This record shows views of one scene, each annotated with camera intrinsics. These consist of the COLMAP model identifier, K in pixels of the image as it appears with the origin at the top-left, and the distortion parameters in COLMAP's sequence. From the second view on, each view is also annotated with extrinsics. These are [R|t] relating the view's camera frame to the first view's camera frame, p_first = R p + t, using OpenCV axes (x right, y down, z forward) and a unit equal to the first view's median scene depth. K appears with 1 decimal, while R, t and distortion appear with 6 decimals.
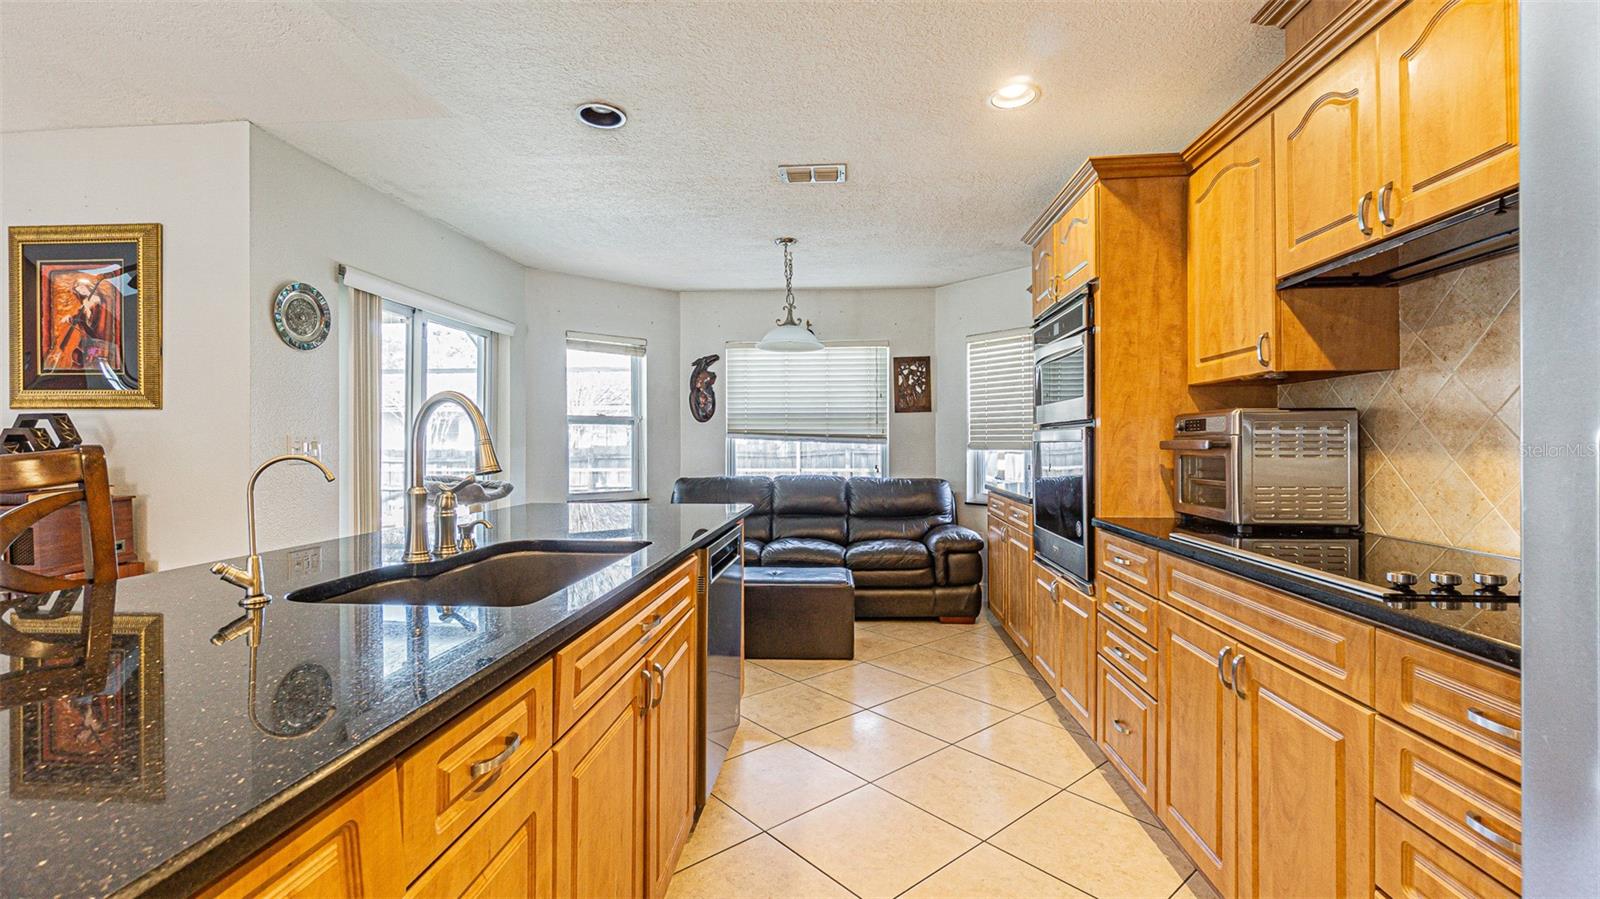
lens RADIAL K [[688.3, 0, 796.8], [0, 688.3, 442.1], [0, 0, 1]] dist [-0.001923, 0.000151]
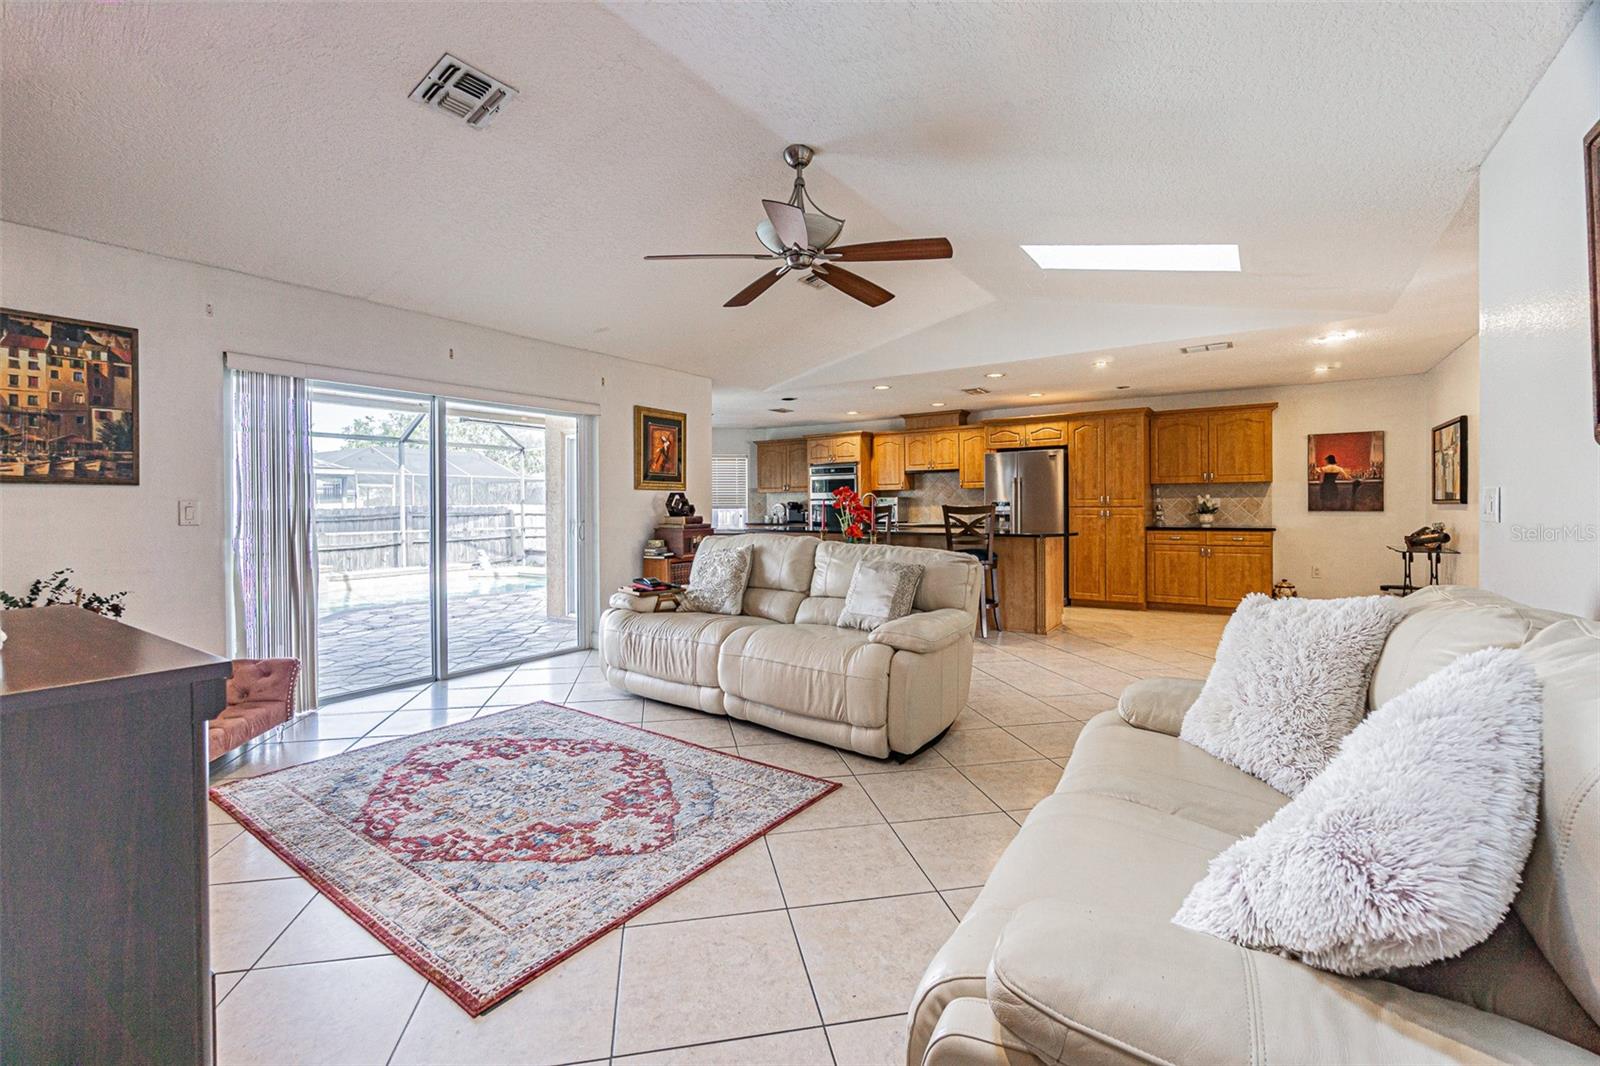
lens RADIAL K [[708.6, 0, 790.0], [0, 708.6, 523.7], [0, 0, 1]] dist [0.002120, 0.000091]
pose [[0.486262, -0.023815, 0.873489, -2.989285], [0.005025, 0.999688, 0.024458, 0.007976], [-0.873799, -0.007504, 0.486230, -0.539470]]
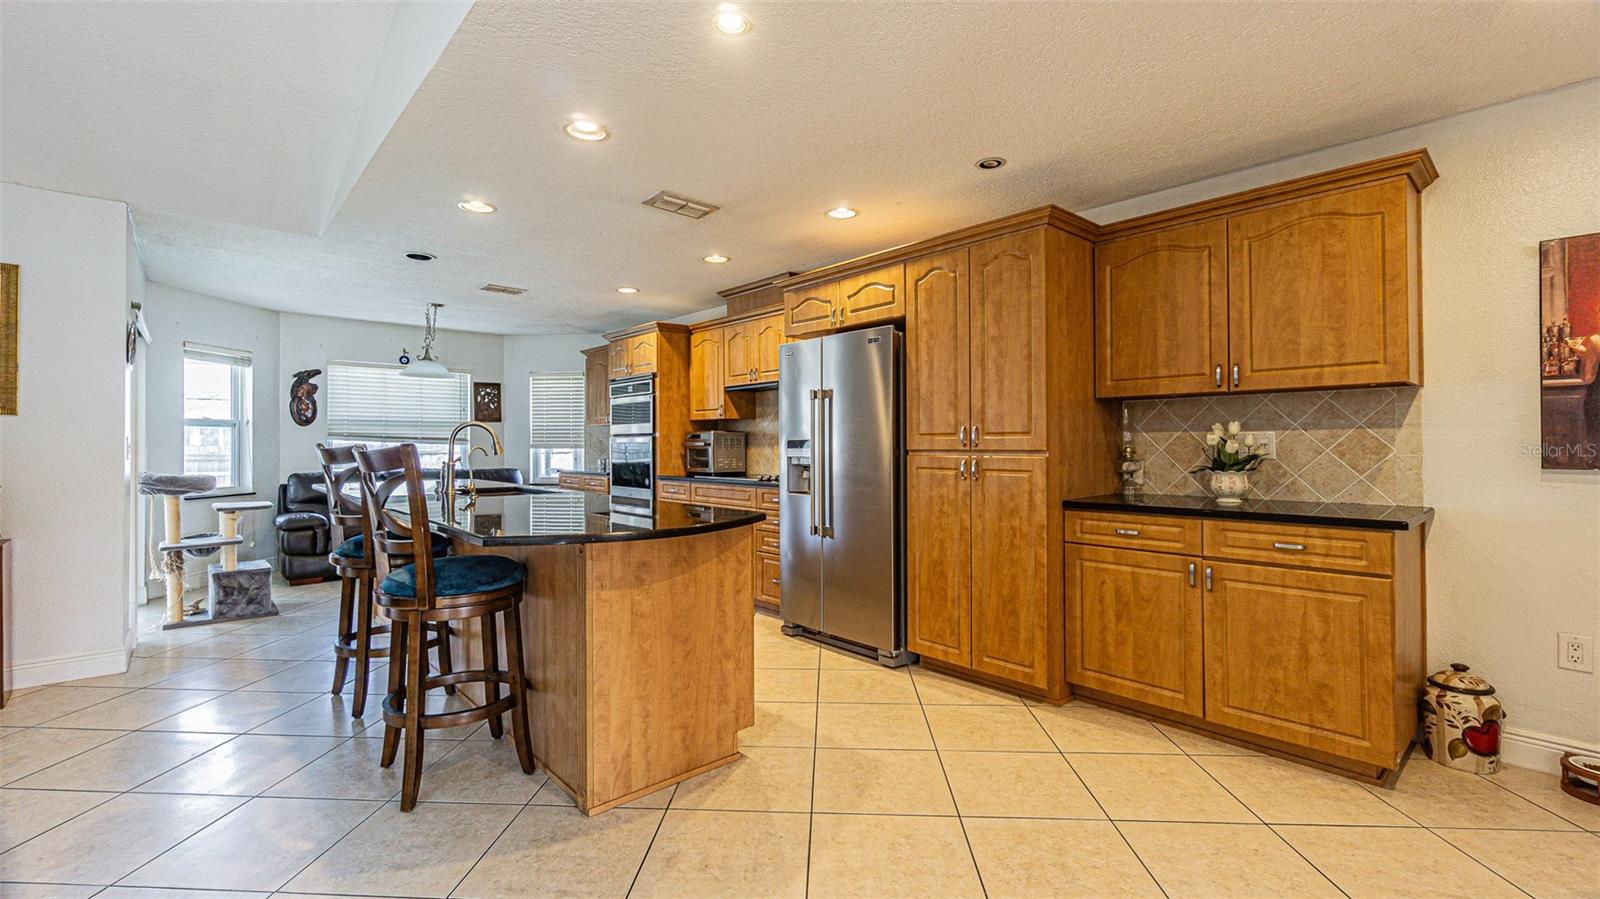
lens RADIAL K [[688.3, 0, 794.1], [0, 688.3, 450.3], [0, 0, 1]] dist [-0.001923, 0.000151]
pose [[0.689614, -0.004561, 0.724163, -0.869245], [-0.001092, 0.999972, 0.007339, 0.006477], [-0.724177, -0.005852, 0.689590, -0.878196]]
